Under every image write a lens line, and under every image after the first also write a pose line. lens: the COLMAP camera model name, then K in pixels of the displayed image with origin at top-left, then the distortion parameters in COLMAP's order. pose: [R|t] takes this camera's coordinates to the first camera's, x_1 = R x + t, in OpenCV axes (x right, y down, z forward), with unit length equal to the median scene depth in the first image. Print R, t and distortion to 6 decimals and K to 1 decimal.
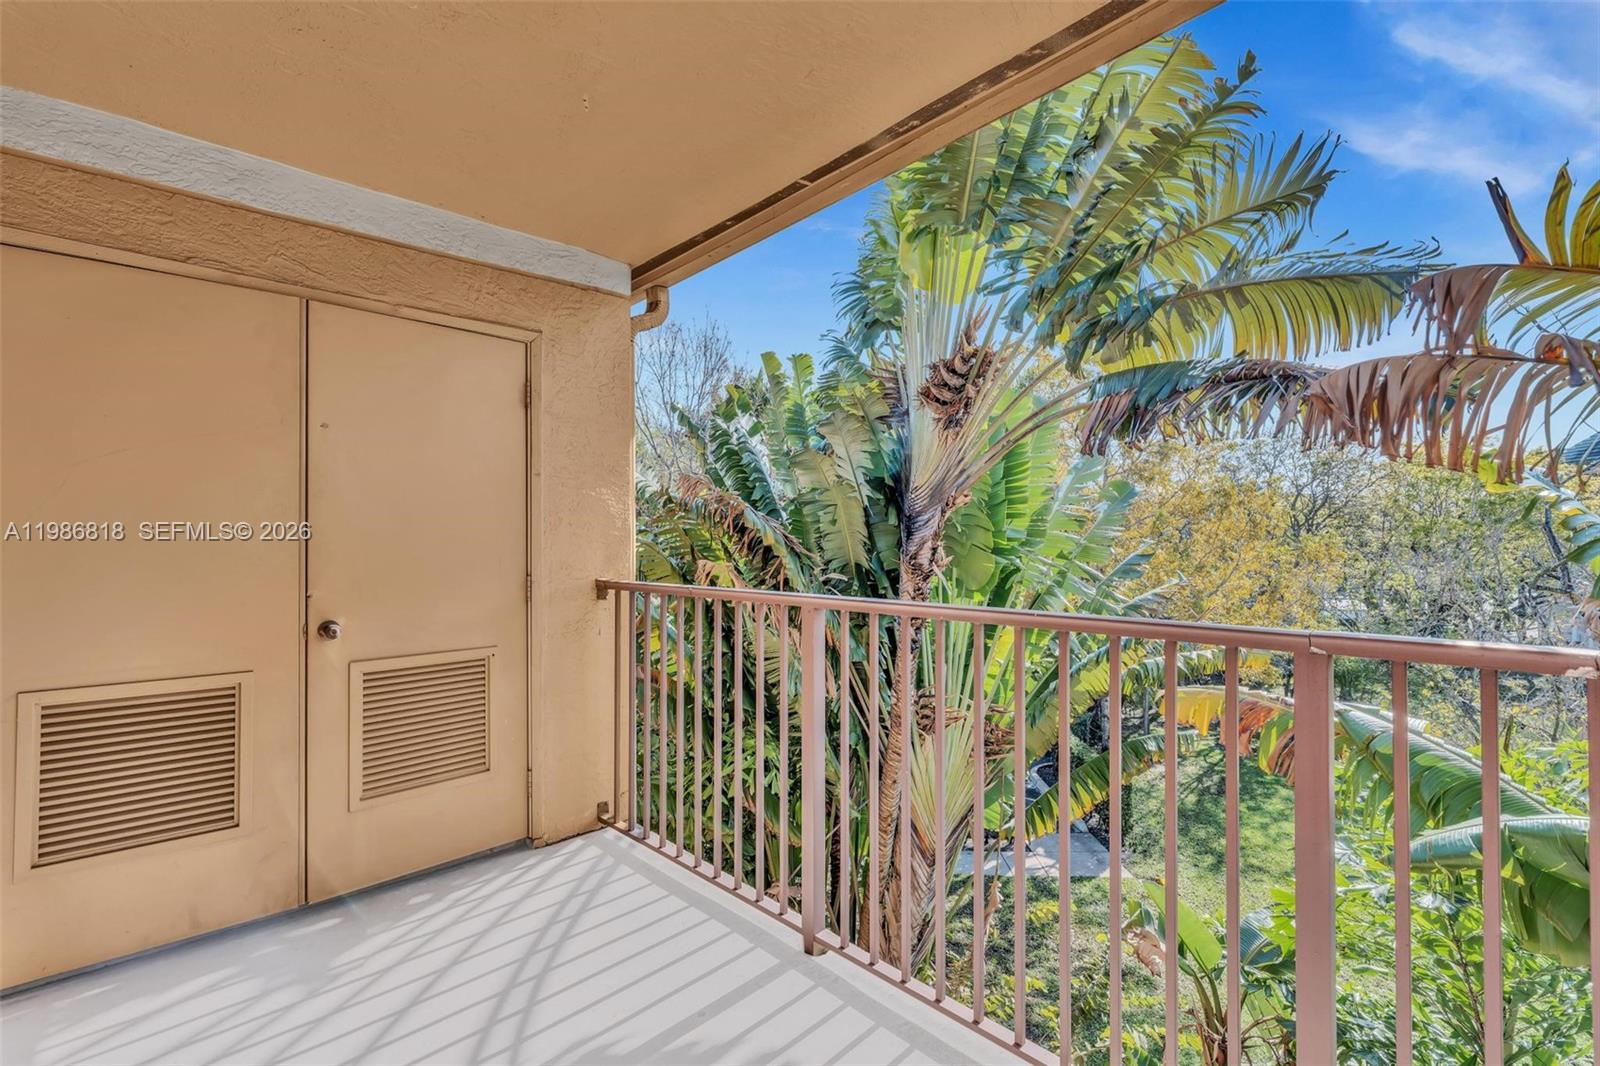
lens RADIAL K [[722.5, 0, 811.2], [0, 722.5, 535.9], [0, 0, 1]] dist [-0.009170, 0.003764]
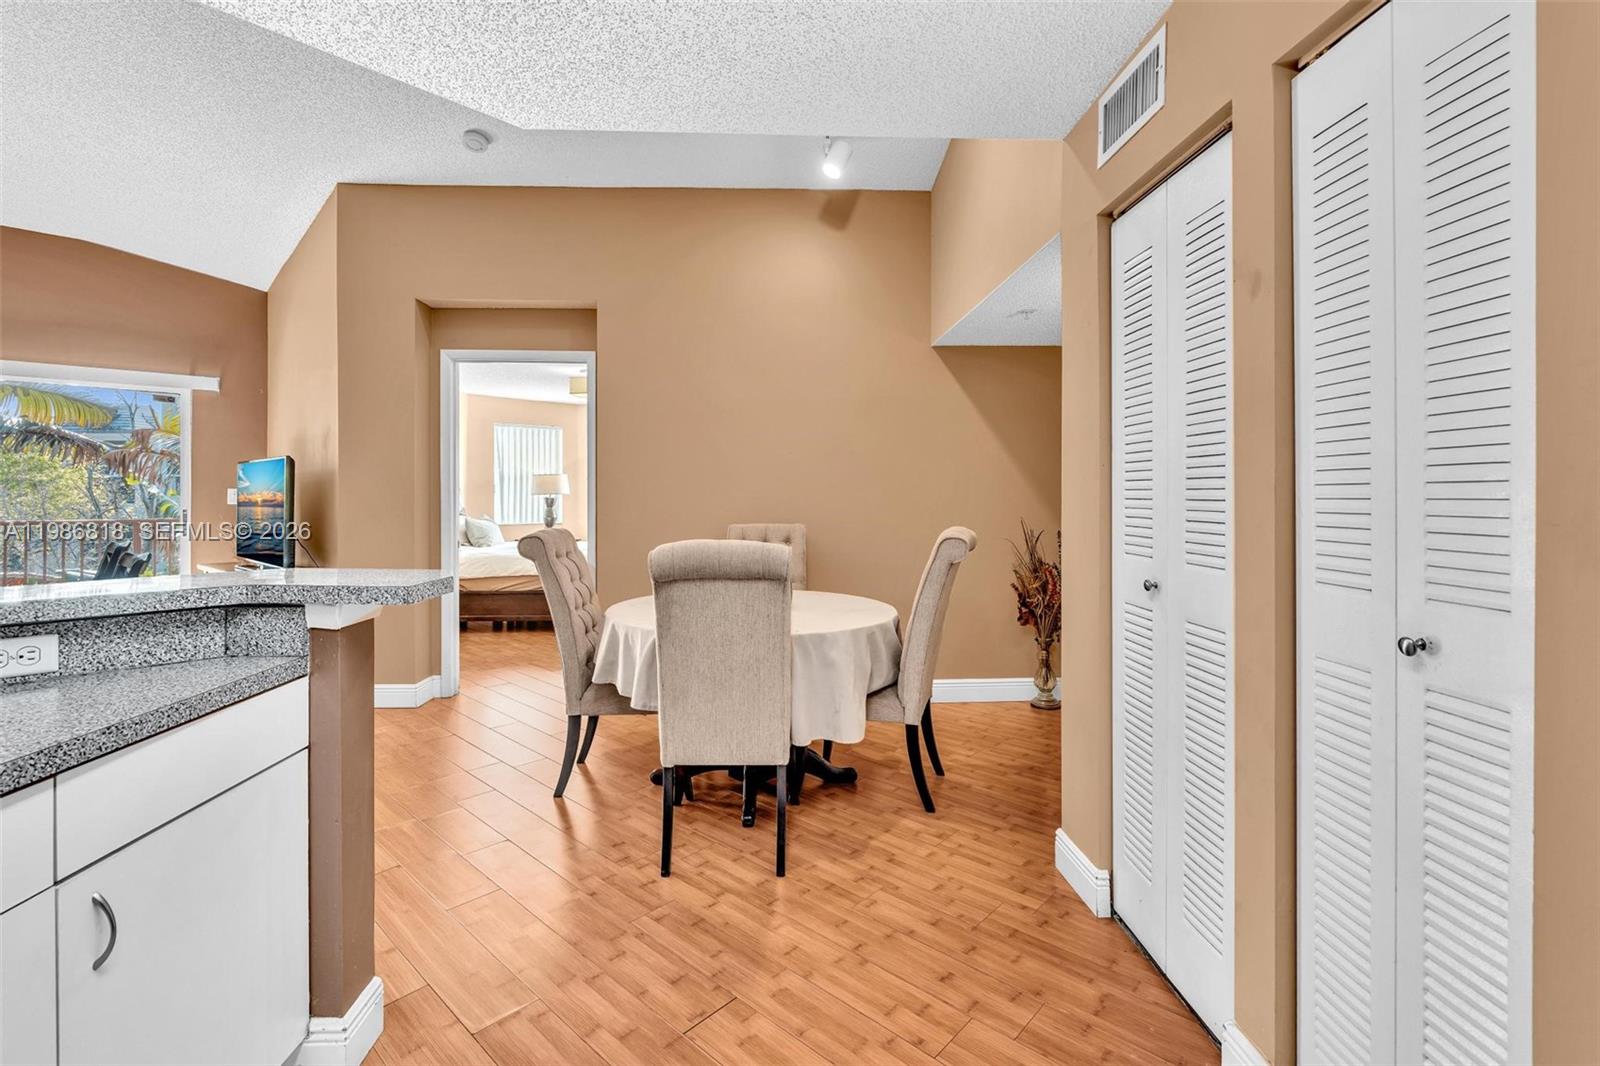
lens RADIAL K [[722.5, 0, 798.5], [0, 722.5, 493.5], [0, 0, 1]] dist [-0.009170, 0.003764]
pose [[-0.054799, 0.009525, 0.998452, -1.008146], [-0.010803, 0.999890, -0.010132, -0.009824], [-0.998439, -0.011341, -0.054690, -0.731609]]
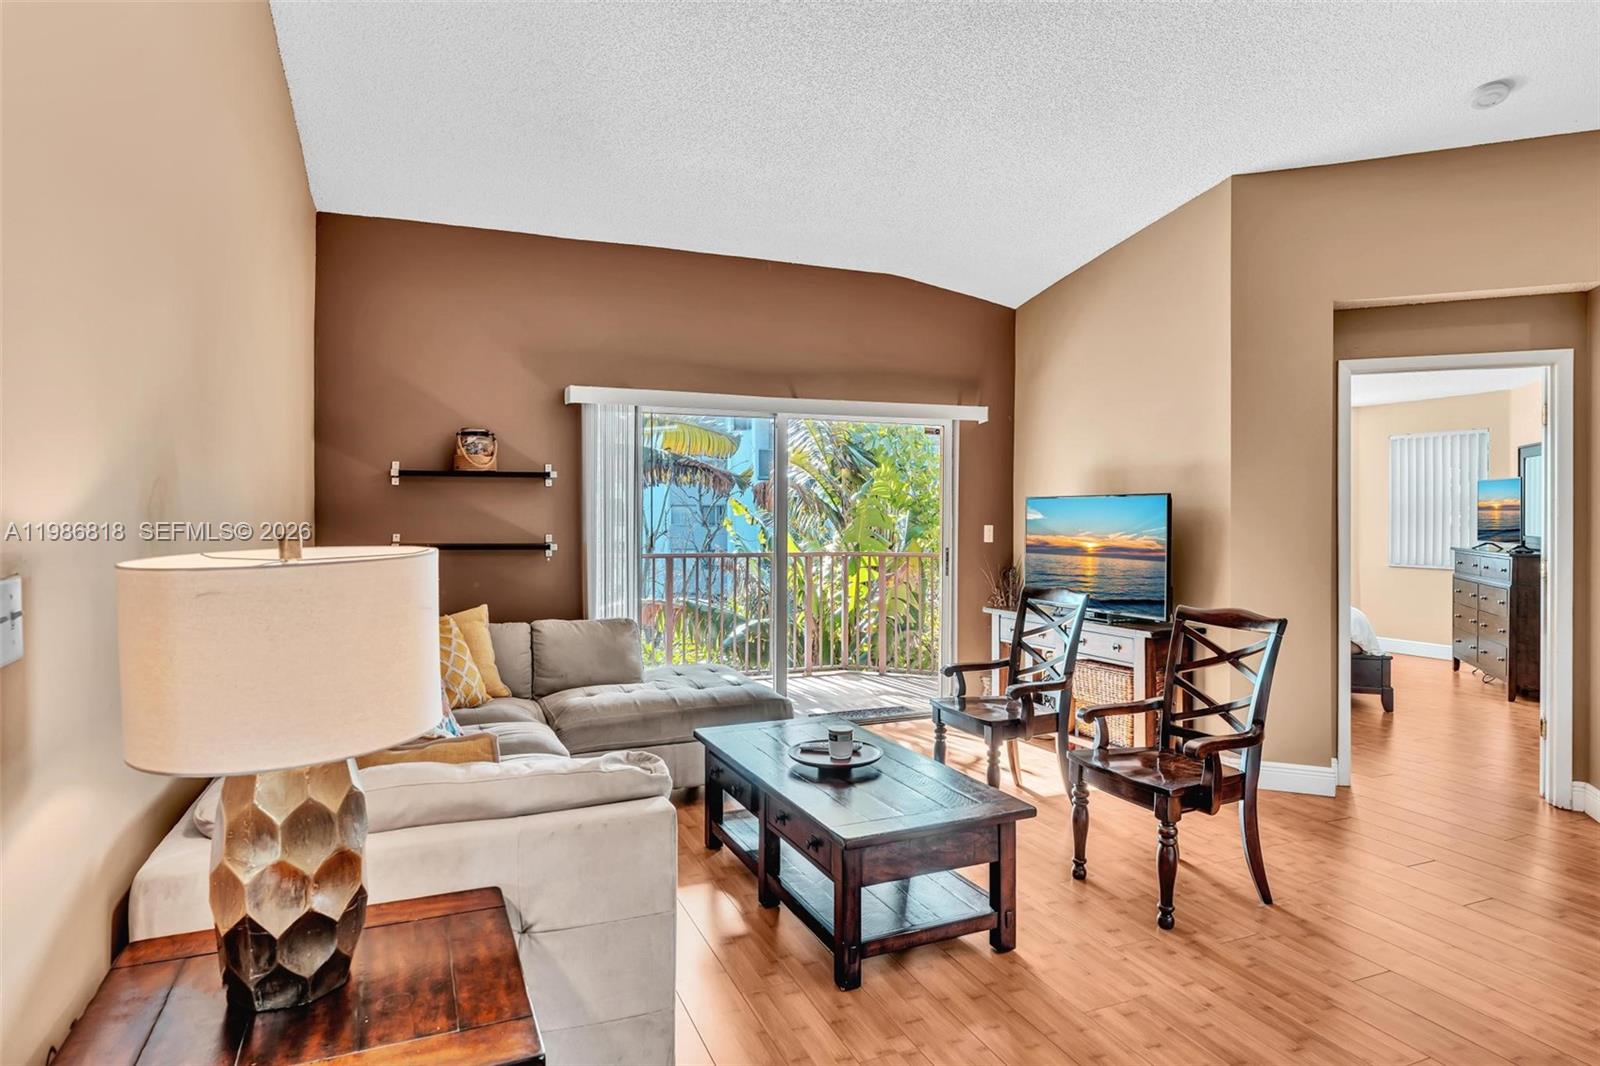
lens RADIAL K [[890.4, 0, 810.8], [0, 890.4, 517.1], [0, 0, 1]] dist [-0.003731, 0.003359]
pose [[0.364435, 0.006753, 0.931204, -1.106761], [-0.014491, 0.999894, -0.001580, -0.021752], [-0.931116, -0.012918, 0.364494, -0.265730]]
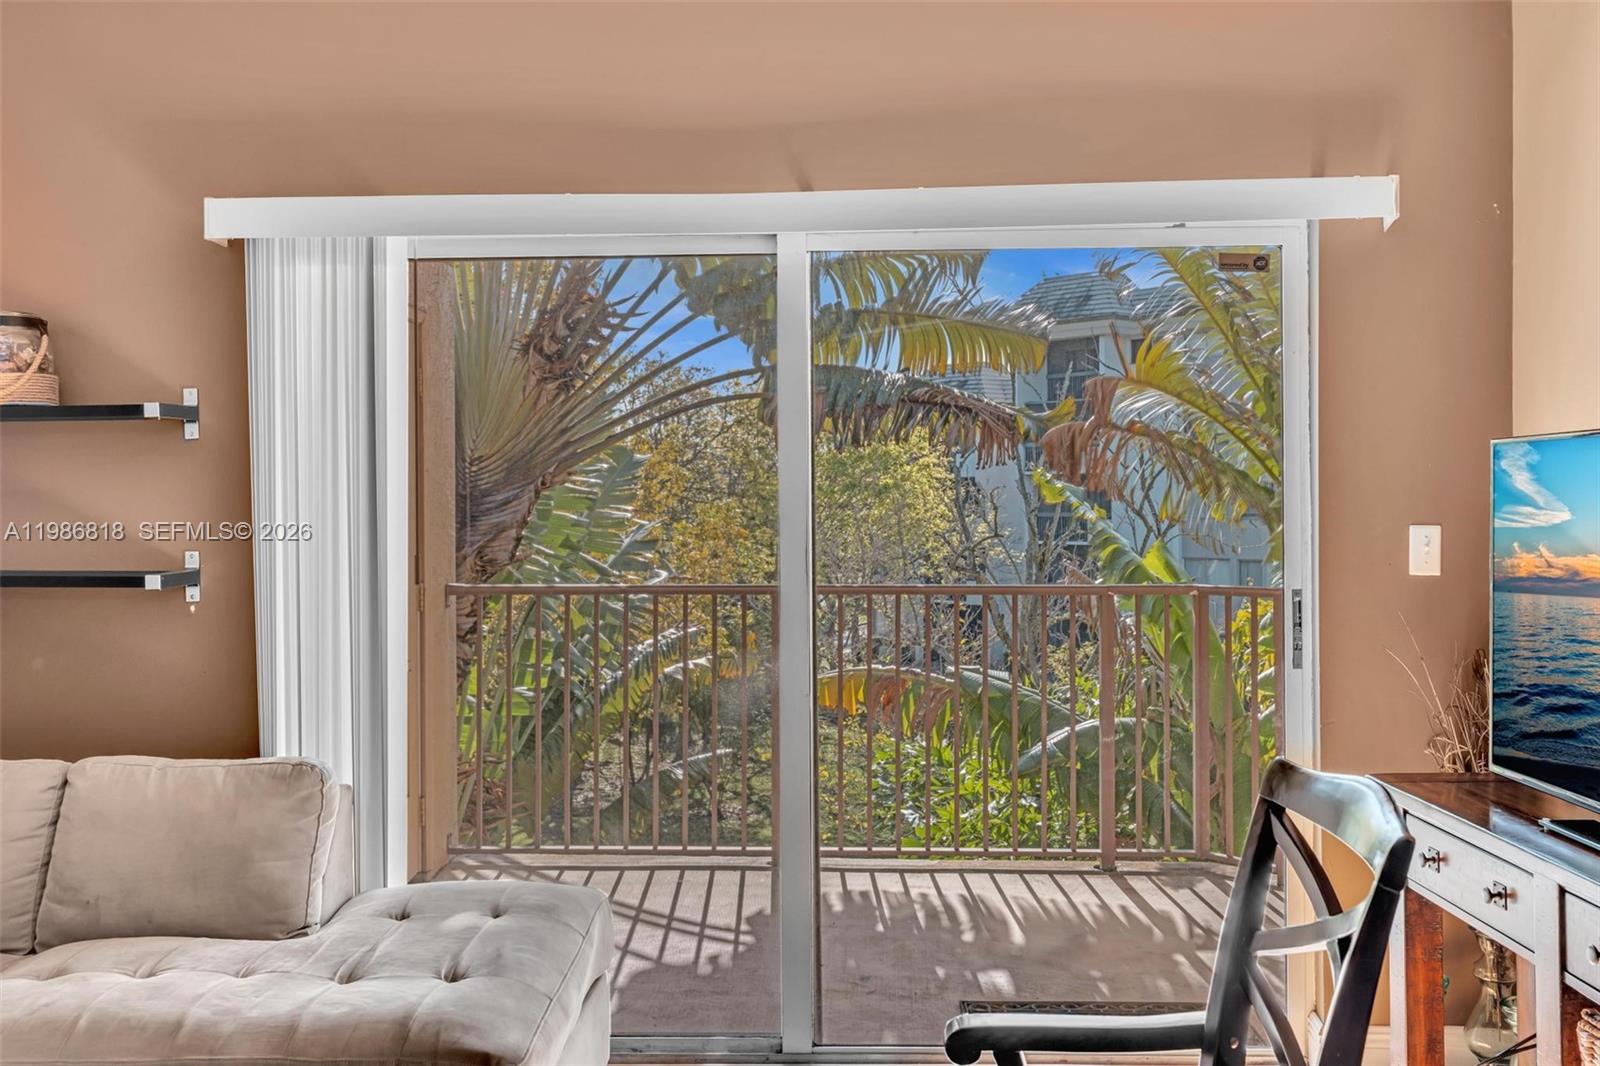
lens RADIAL K [[1443.4, 0, 803.6], [0, 1443.4, 488.9], [0, 0, 1]] dist [0.005138, -0.028243]
pose [[0.723044, 0.010255, 0.690726, -0.646984], [-0.007216, 0.999947, -0.007292, -0.025735], [-0.690765, 0.000288, 0.723080, -0.323219]]
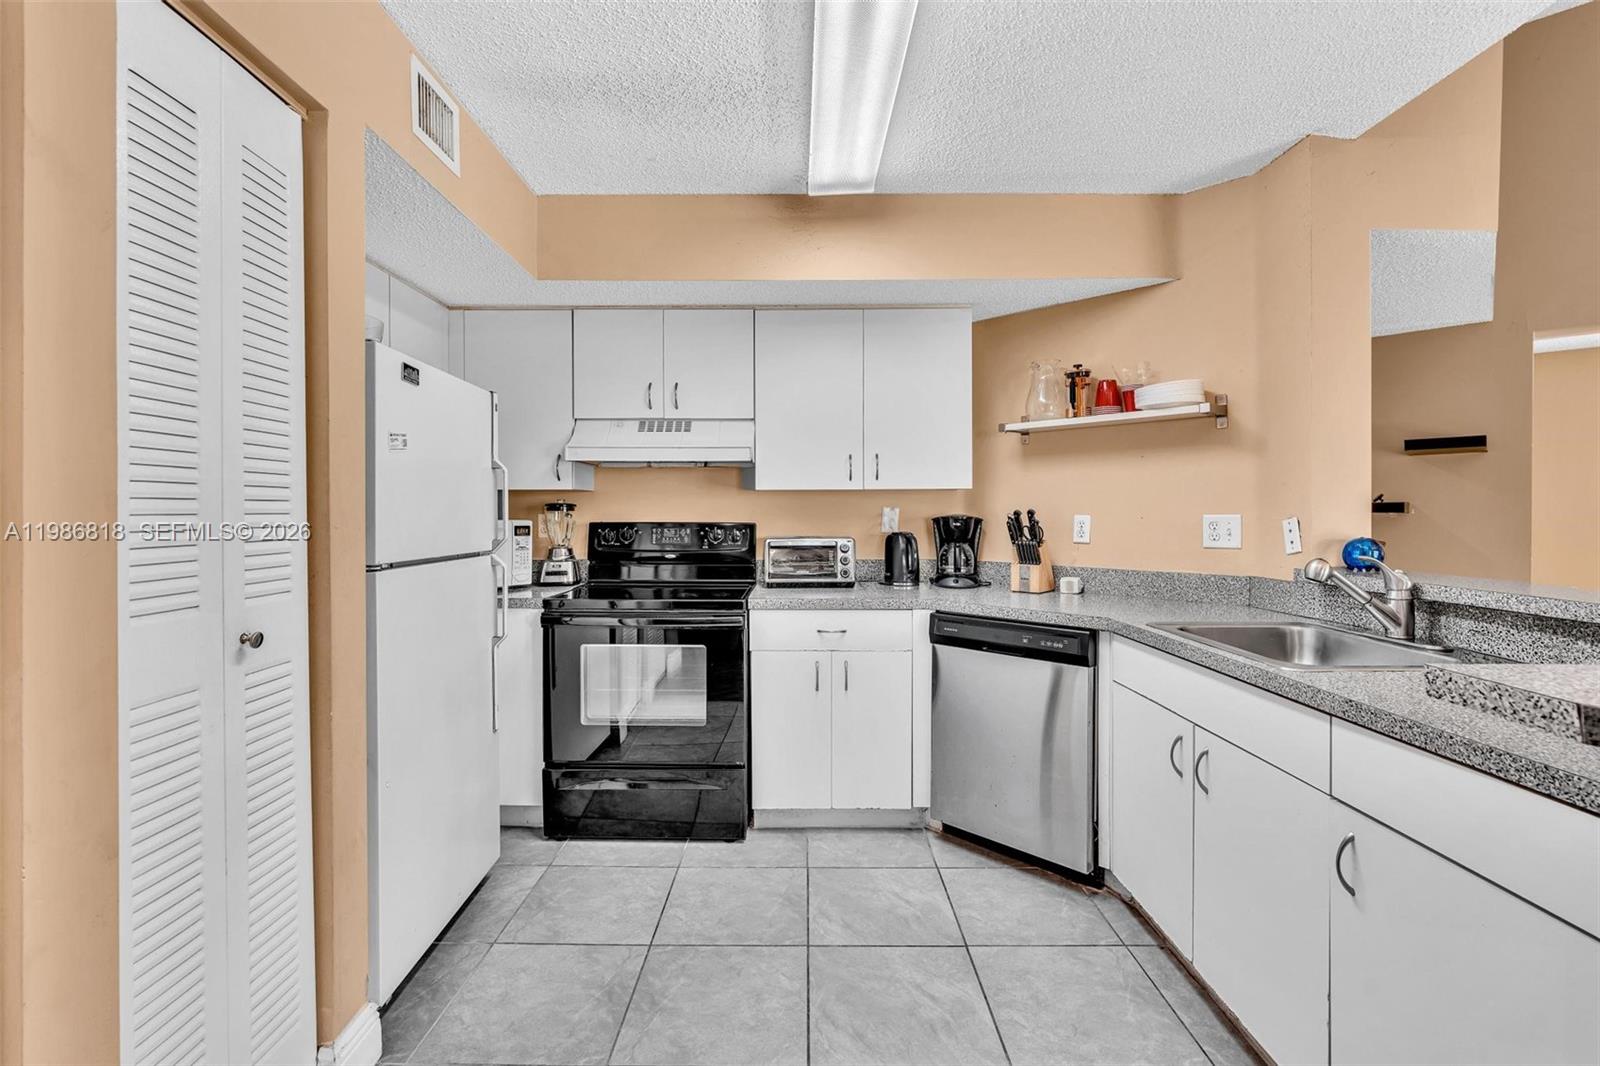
lens RADIAL K [[722.5, 0, 799.4], [0, 722.5, 519.1], [0, 0, 1]] dist [-0.009170, 0.003764]
pose [[0.014346, 0.018584, -0.999724, -0.609033], [0.014231, 0.999722, 0.018789, -0.012201], [0.999796, -0.014497, 0.014078, -0.737823]]
